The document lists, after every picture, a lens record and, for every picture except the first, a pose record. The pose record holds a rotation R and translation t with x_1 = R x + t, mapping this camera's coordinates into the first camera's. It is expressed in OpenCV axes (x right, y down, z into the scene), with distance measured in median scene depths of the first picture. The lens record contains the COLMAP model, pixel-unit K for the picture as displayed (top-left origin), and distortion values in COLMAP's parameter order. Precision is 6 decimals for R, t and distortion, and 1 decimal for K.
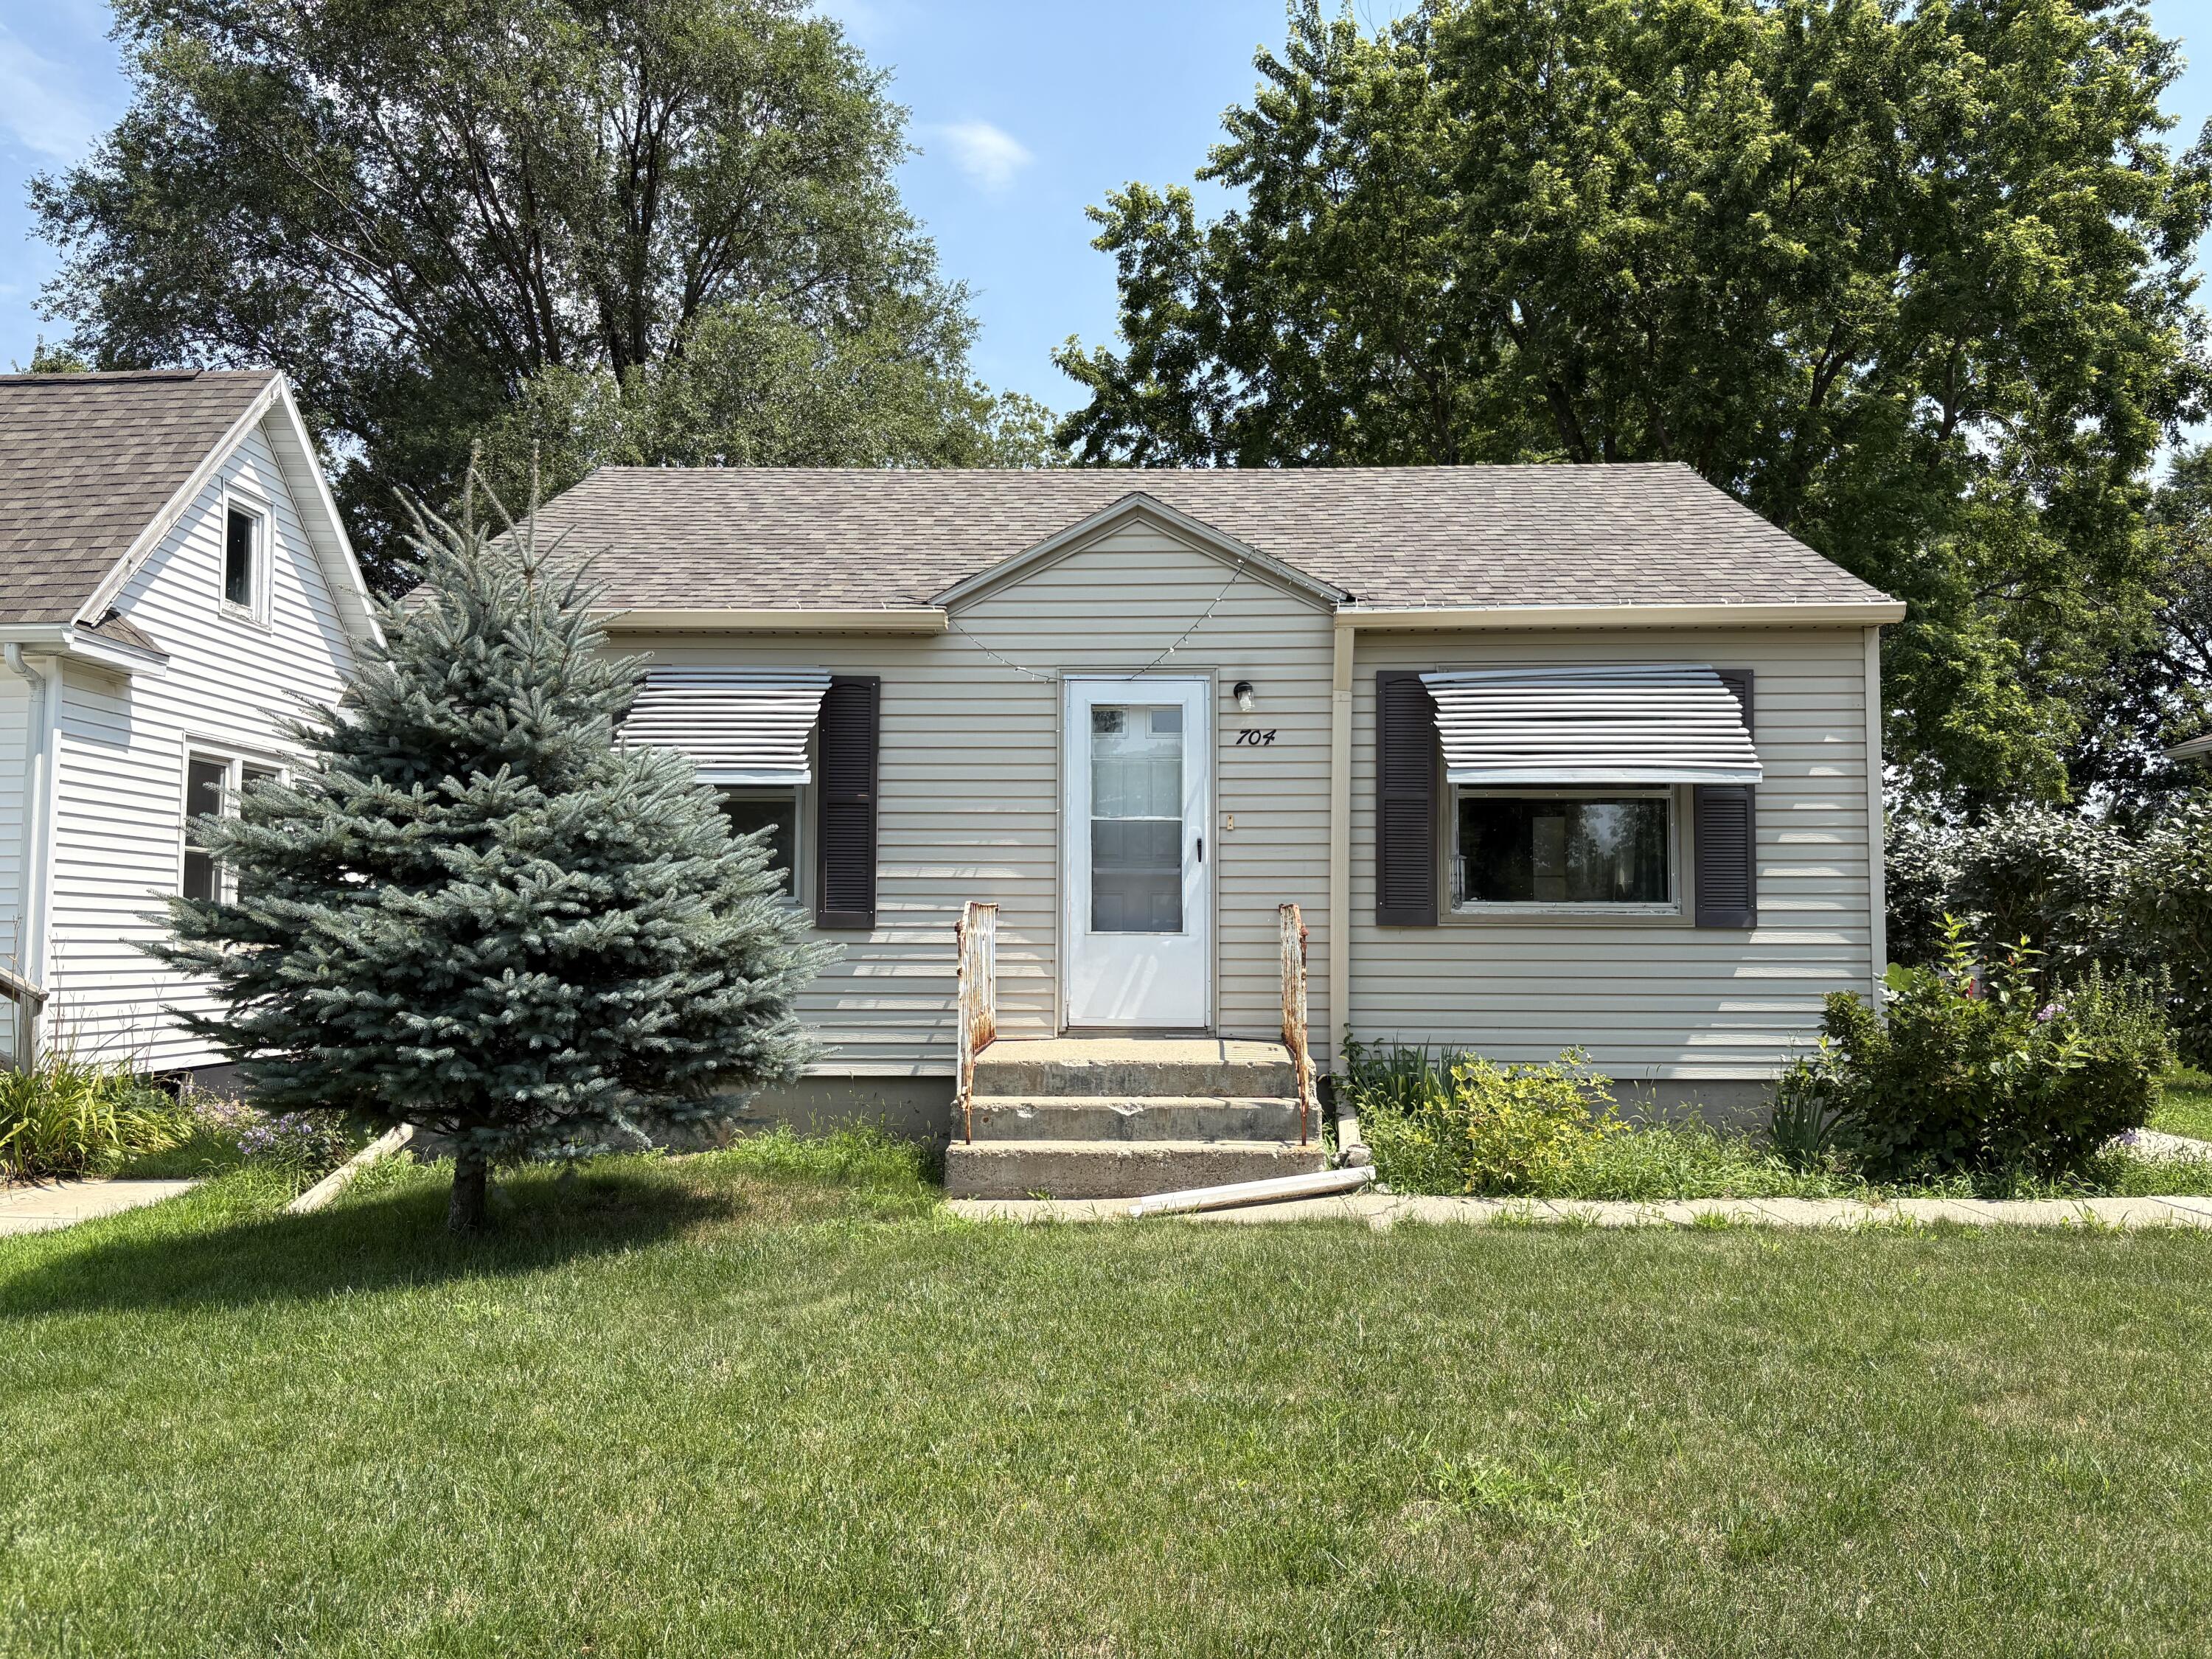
lens RADIAL K [[1673.7, 0, 1108.3], [0, 1673.7, 831.7], [0, 0, 1]] dist [0.048104, -0.042061]
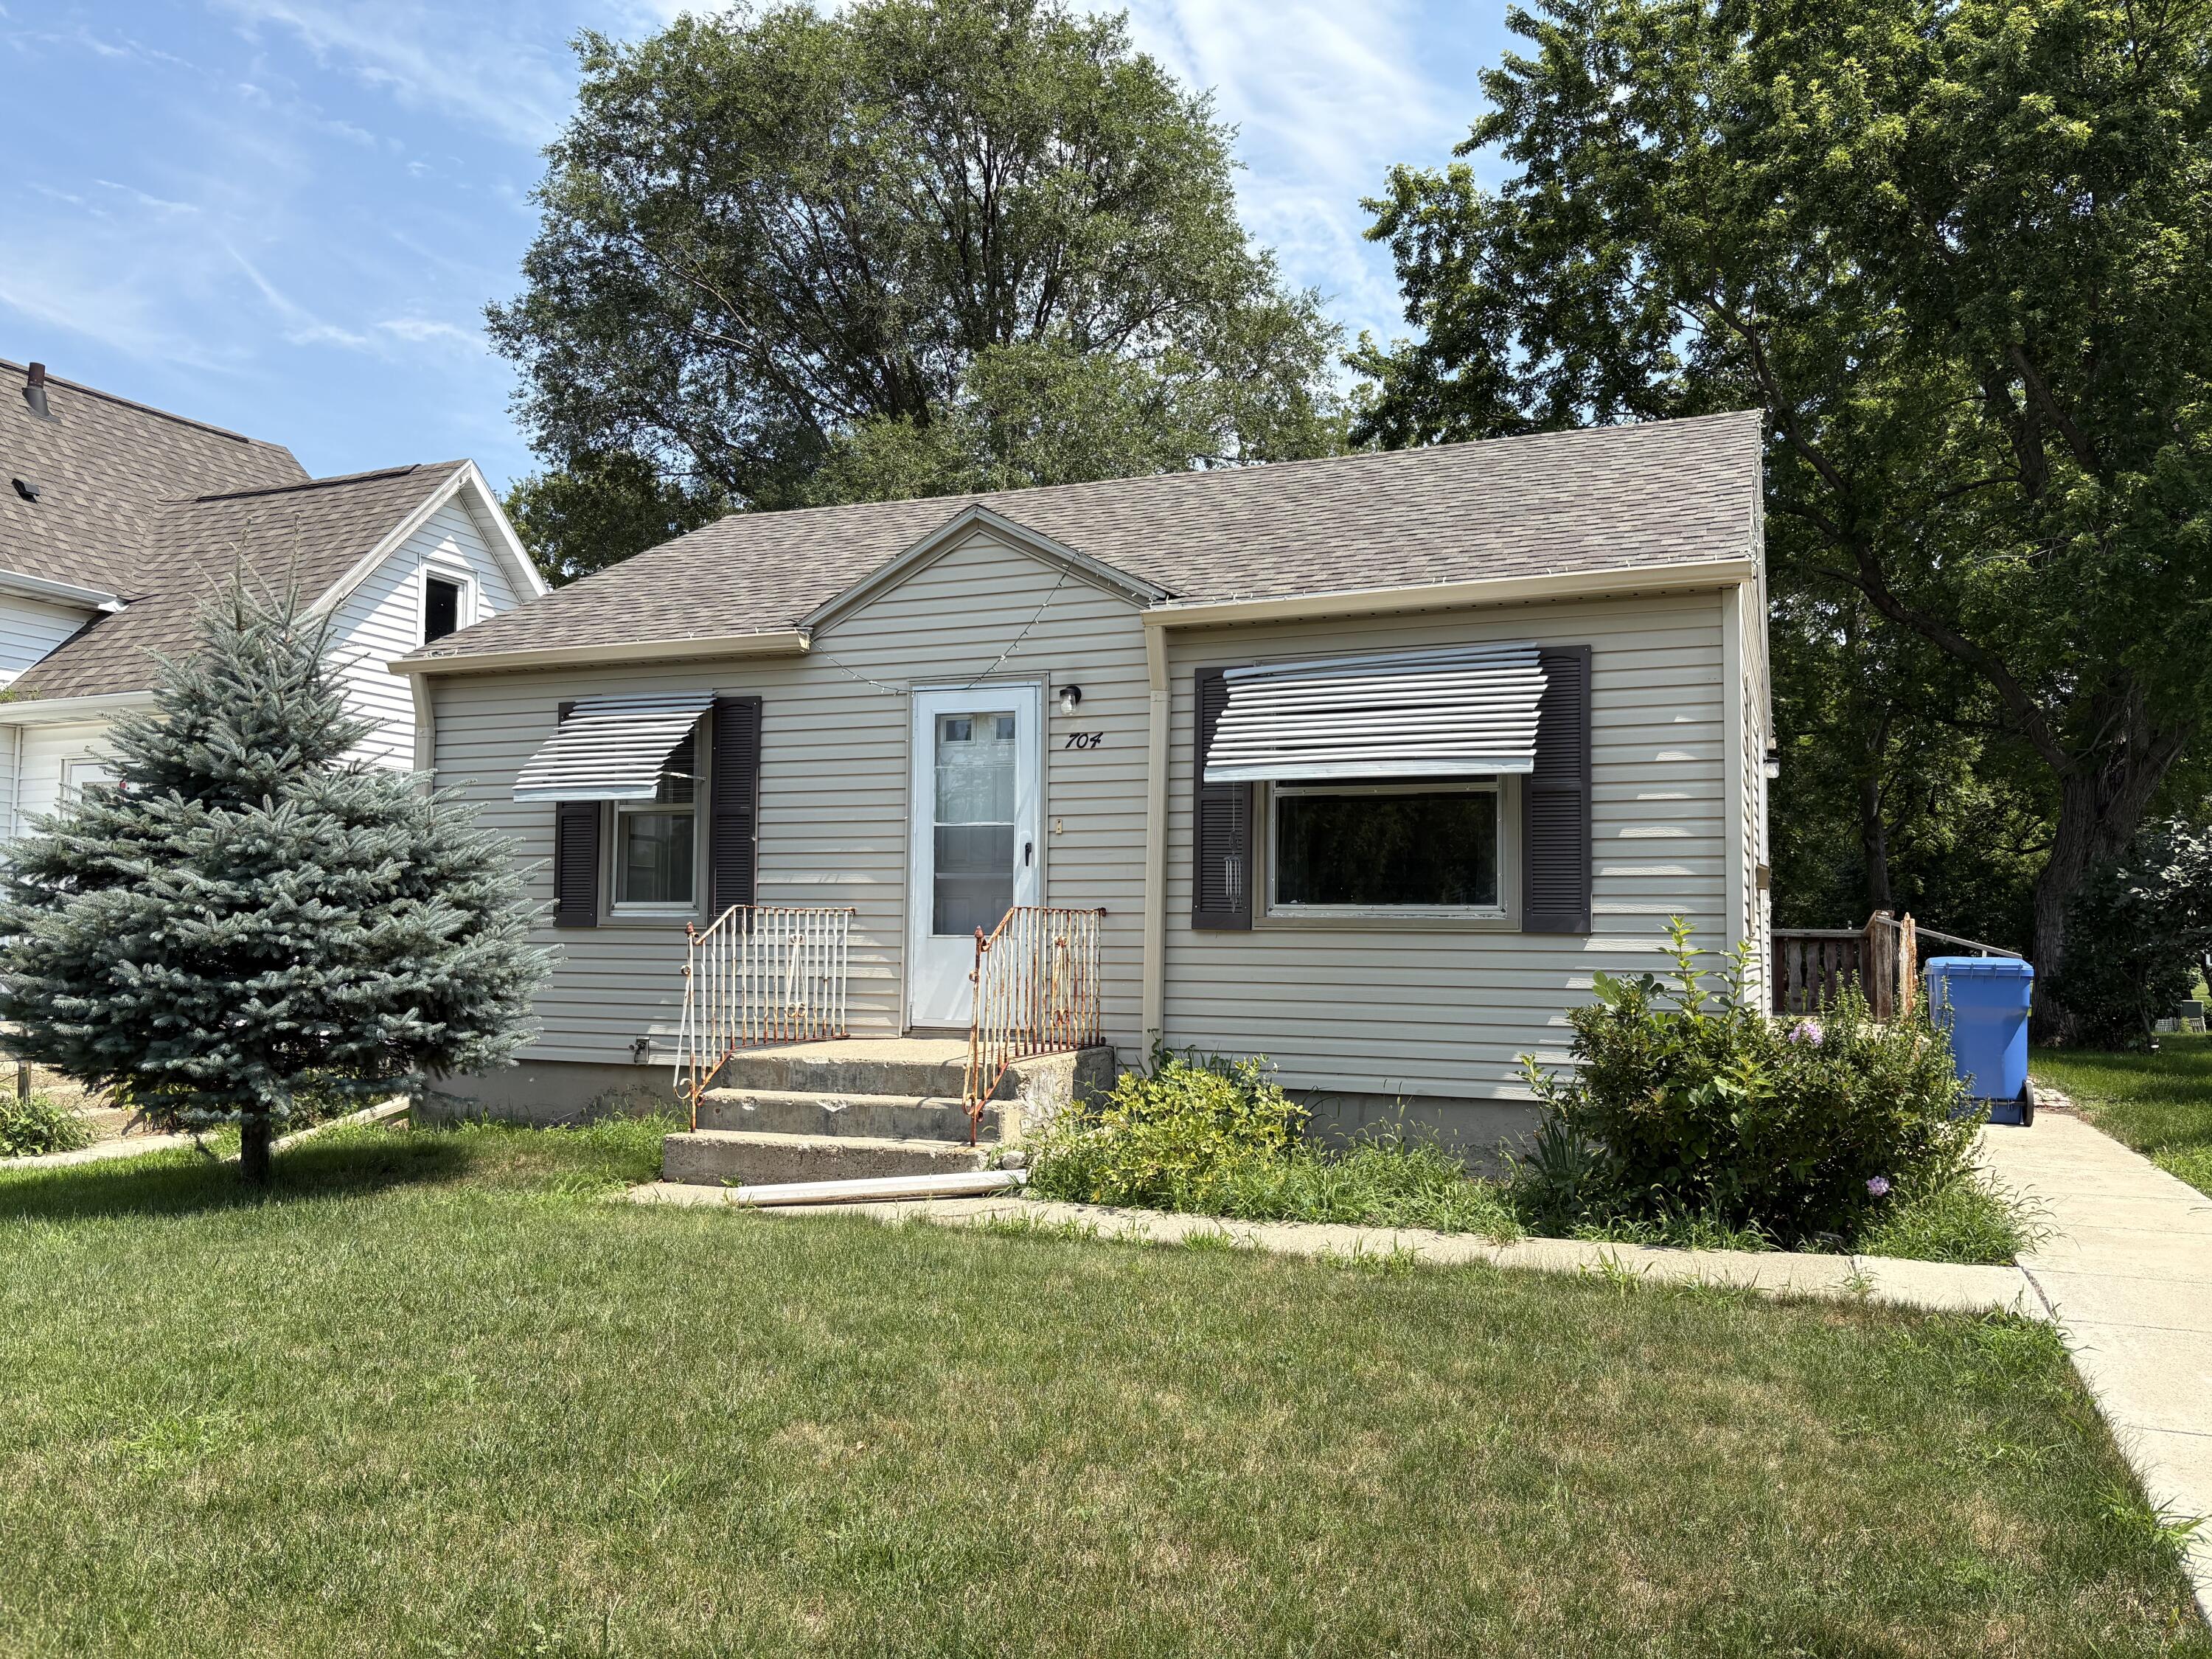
lens RADIAL K [[1673.7, 0, 1115.1], [0, 1673.7, 834.9], [0, 0, 1]] dist [0.048104, -0.042061]
pose [[0.937239, -0.016806, -0.348282, 0.453583], [0.015670, 0.999859, -0.006079, 0.006179], [0.348335, 0.000240, 0.937370, 0.072991]]
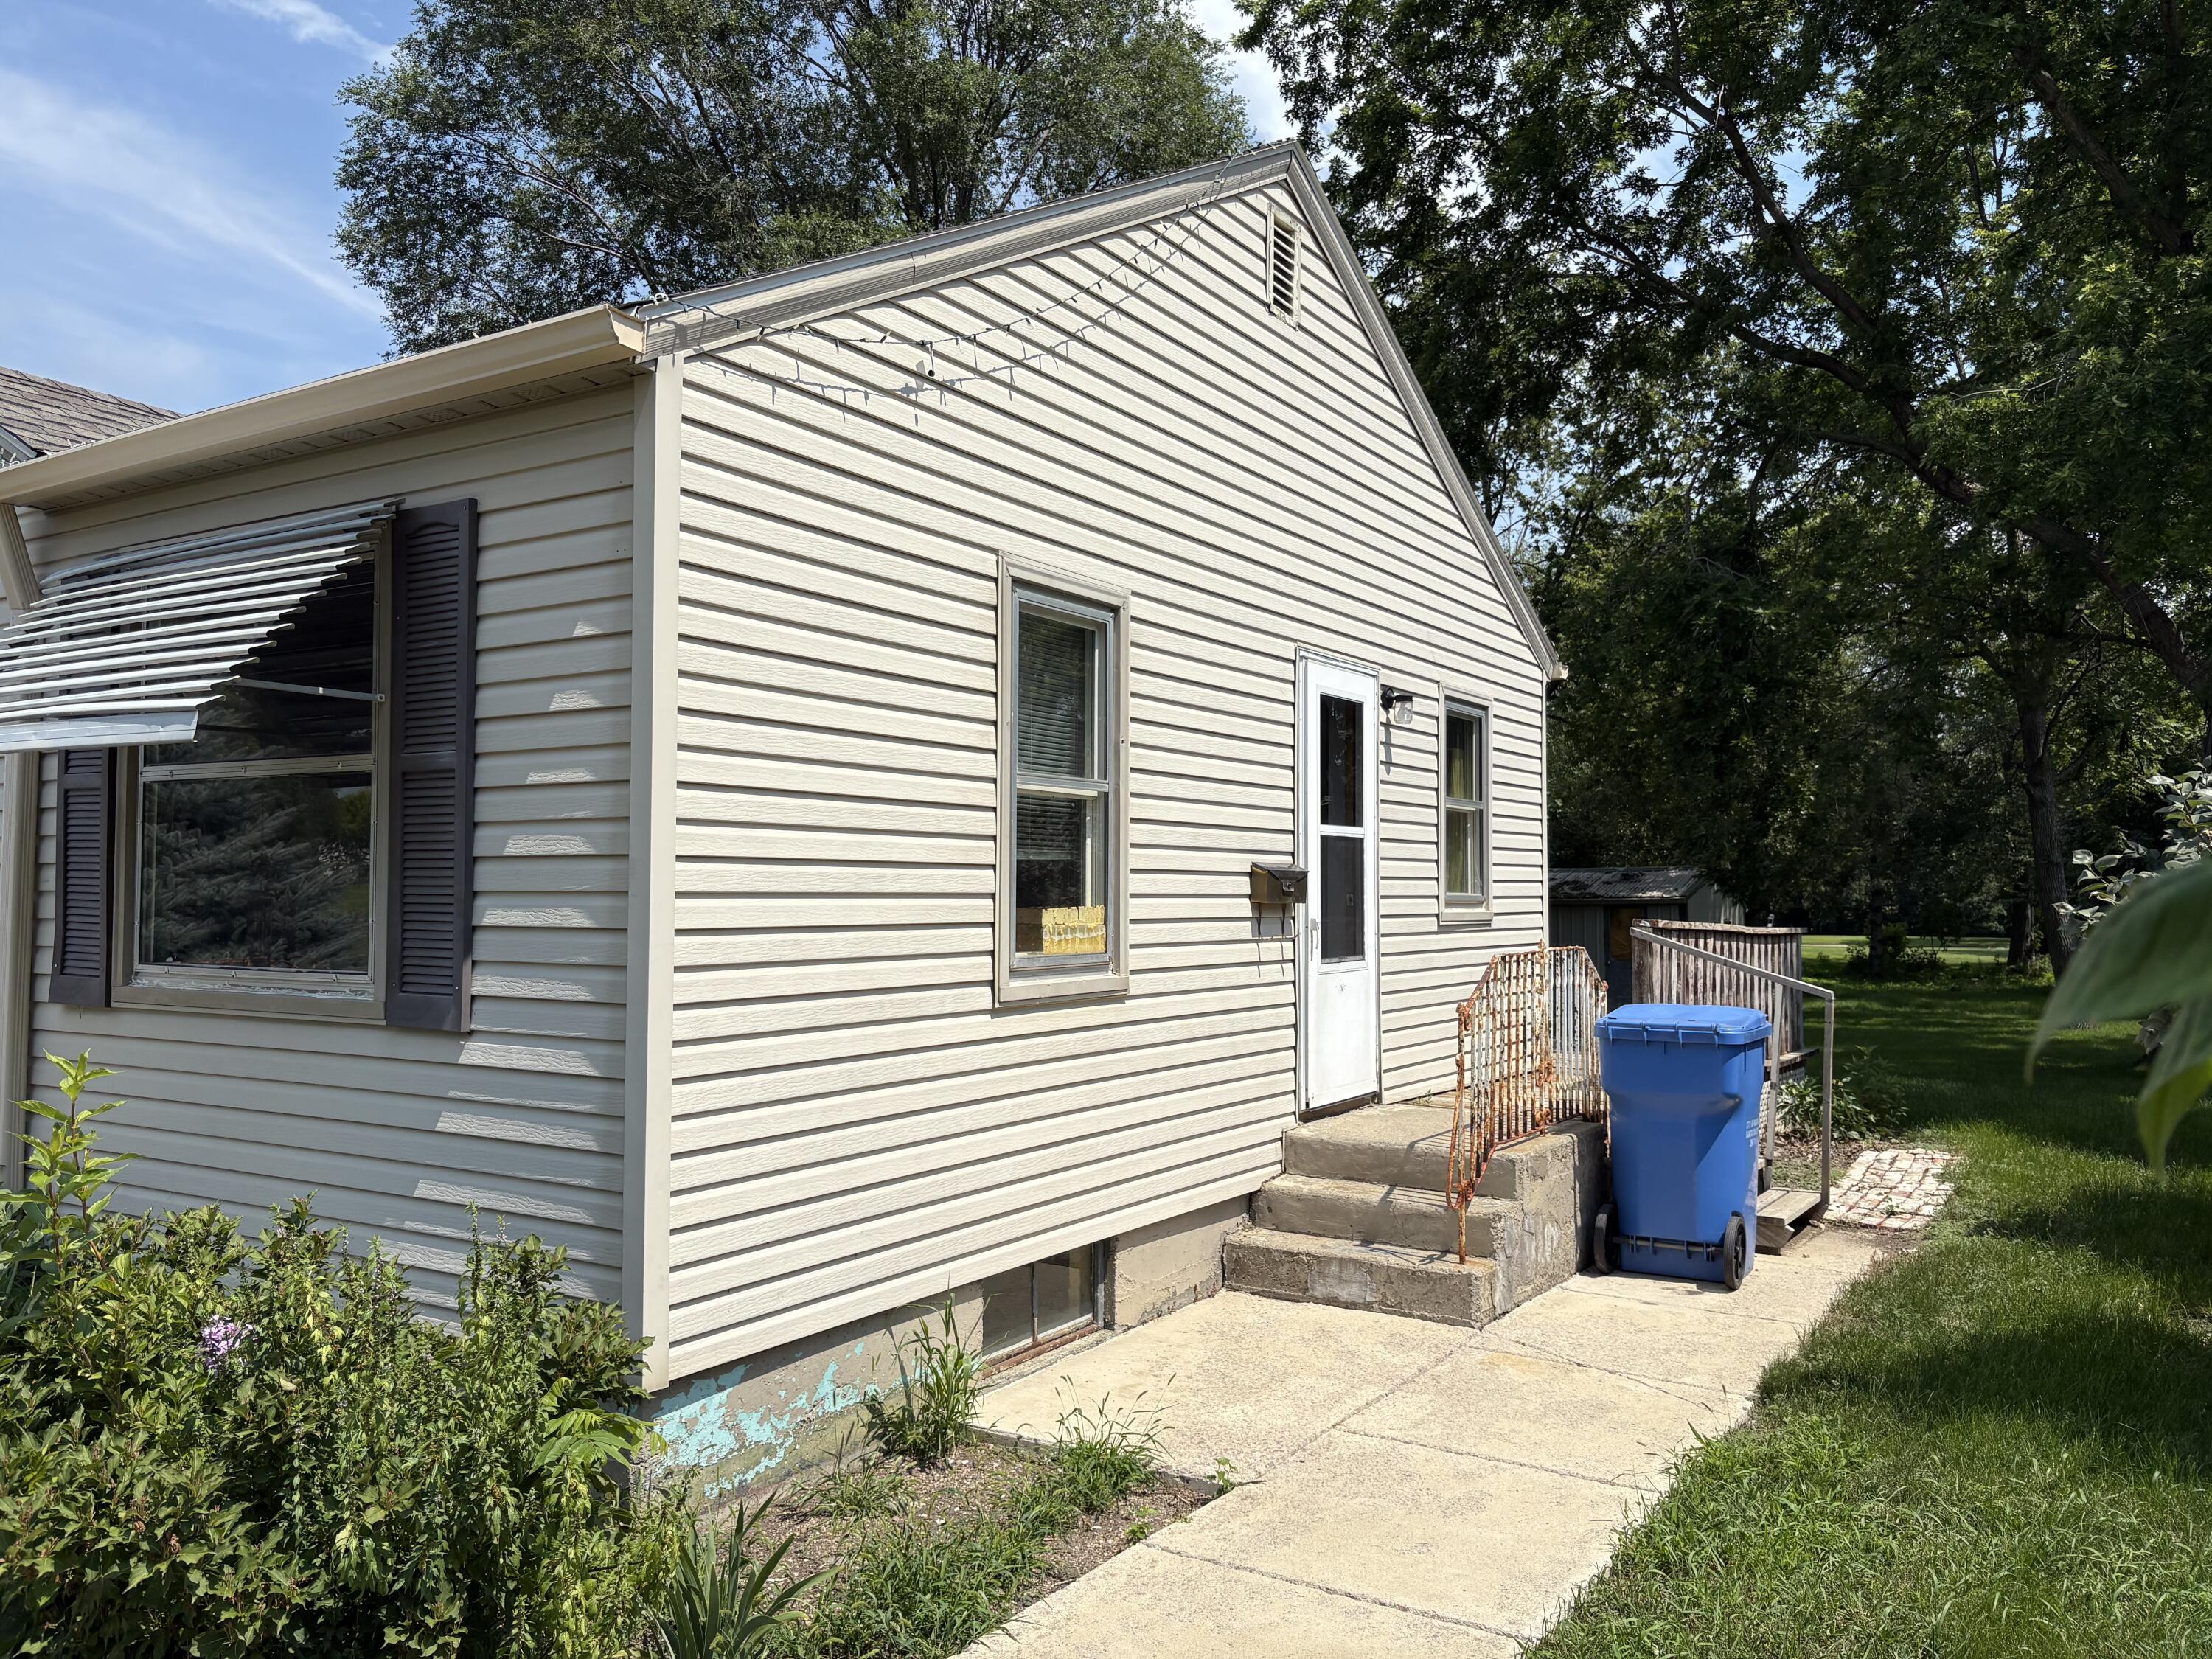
lens RADIAL K [[1673.7, 0, 1101.0], [0, 1673.7, 830.1], [0, 0, 1]] dist [0.048104, -0.042061]
pose [[0.863456, -0.017578, -0.504119, 0.777693], [0.031138, 0.999344, 0.018487, -0.004379], [0.503463, -0.031660, 0.863437, 0.666202]]
